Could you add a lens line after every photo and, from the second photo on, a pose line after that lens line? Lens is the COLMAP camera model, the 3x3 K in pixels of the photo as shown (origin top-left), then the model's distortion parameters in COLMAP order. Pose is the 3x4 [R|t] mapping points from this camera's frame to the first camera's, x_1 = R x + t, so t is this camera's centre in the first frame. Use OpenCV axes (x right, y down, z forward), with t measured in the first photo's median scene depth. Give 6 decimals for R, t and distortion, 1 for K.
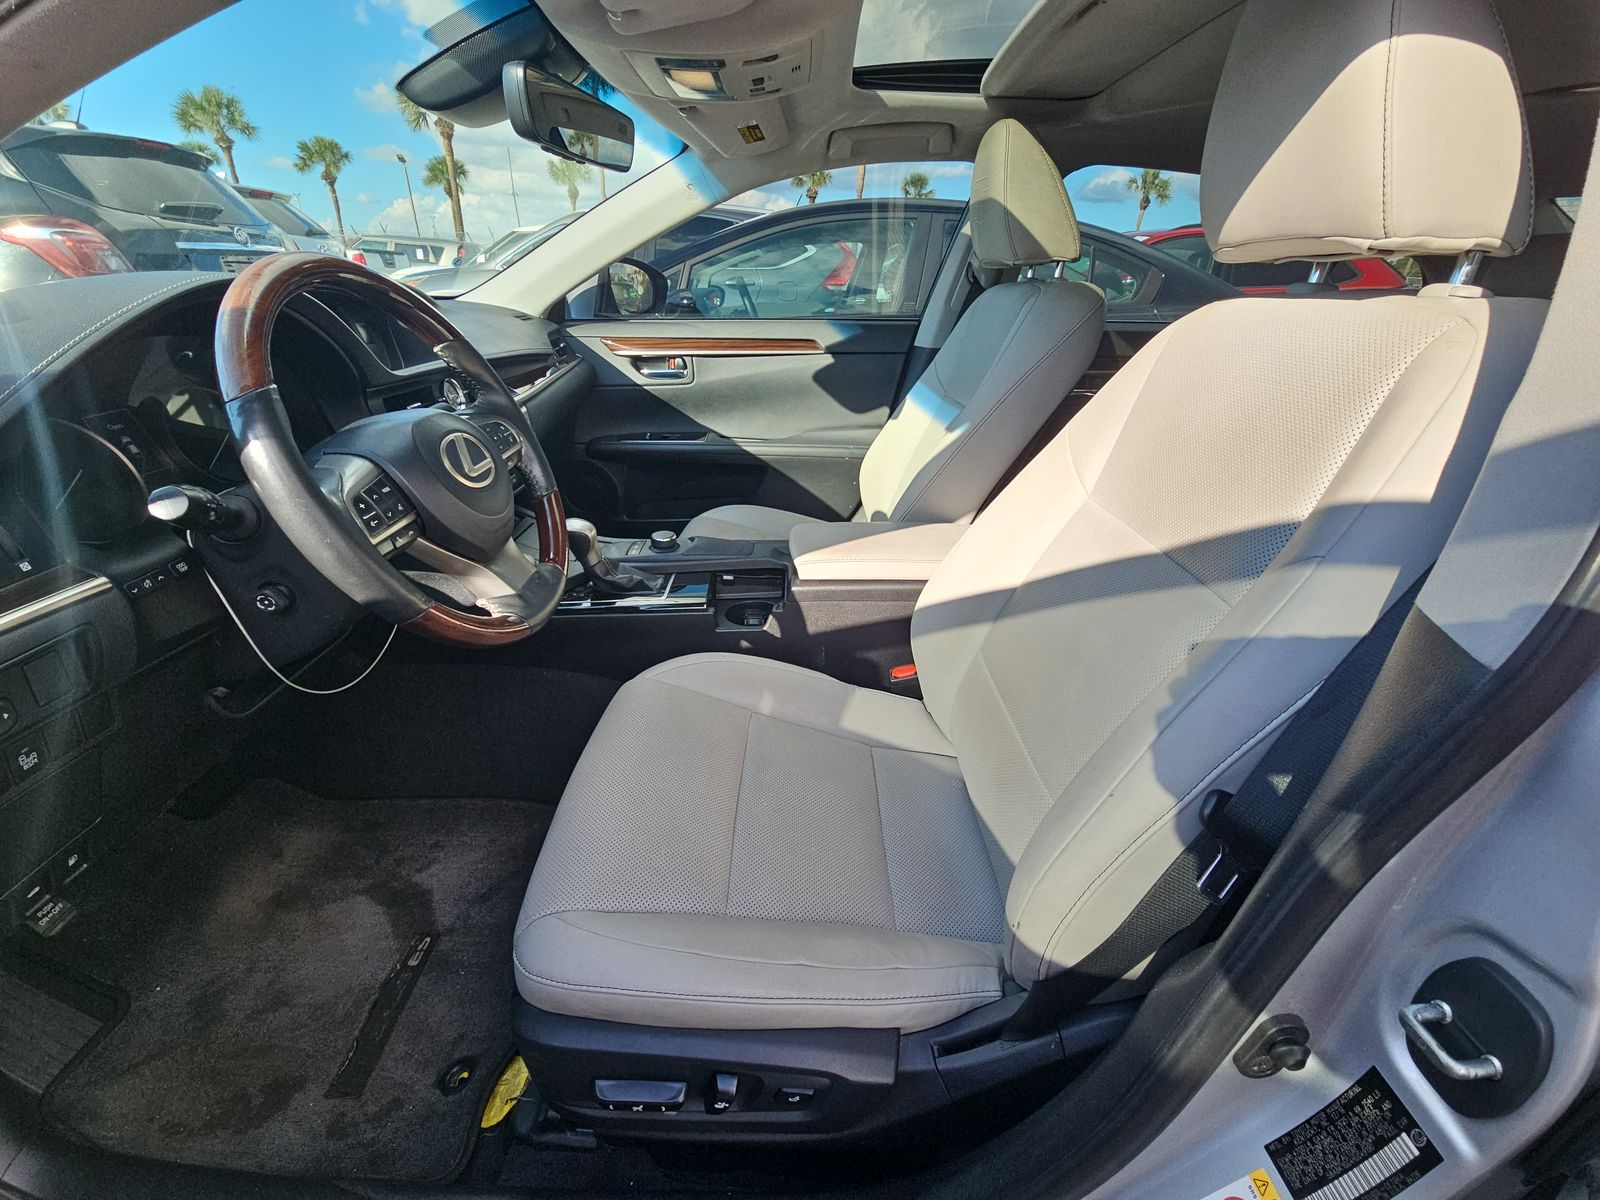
lens RADIAL K [[647.8, 0, 801.6], [0, 647.8, 591.0], [0, 0, 1]] dist [-0.000977, 0.000266]
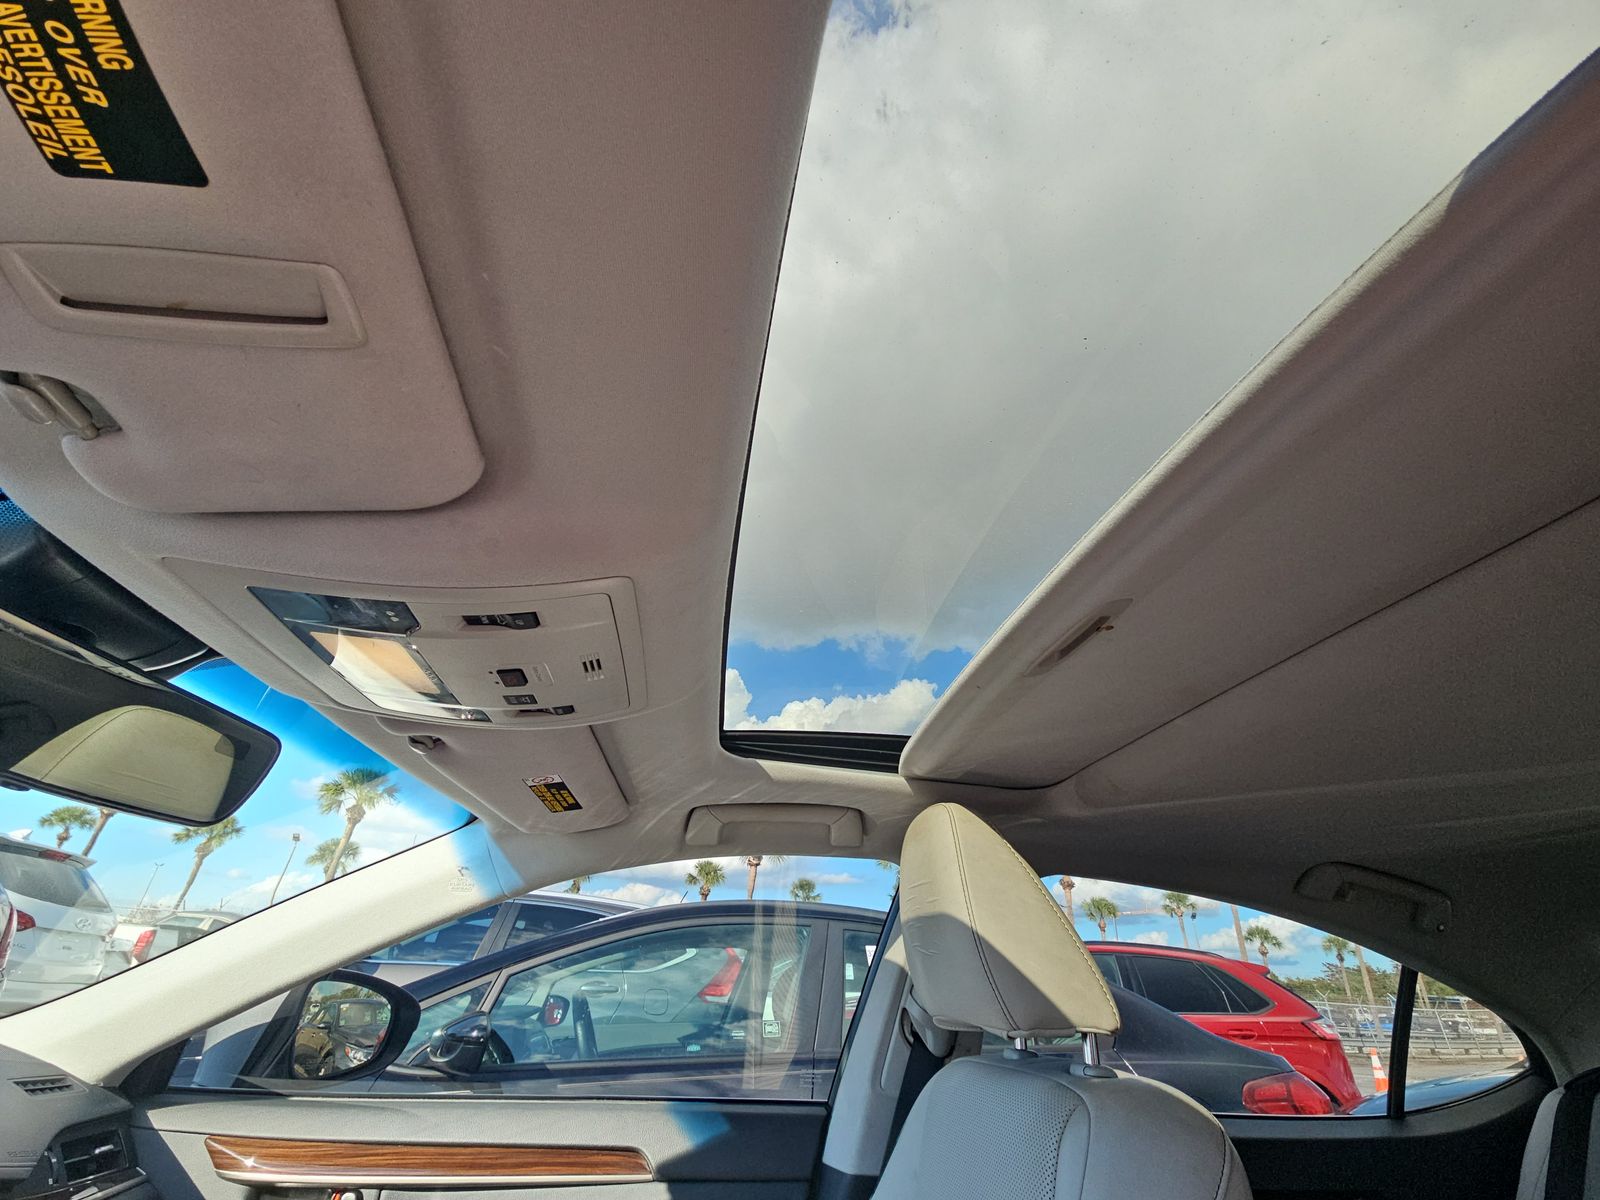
lens RADIAL K [[647.8, 0, 801.6], [0, 647.8, 591.0], [0, 0, 1]] dist [-0.000977, 0.000266]
pose [[0.988194, 0.103794, 0.112694, 0.052583], [0.036922, 0.552540, -0.832668, -0.224989], [-0.148694, 0.826998, 0.542184, 0.362808]]
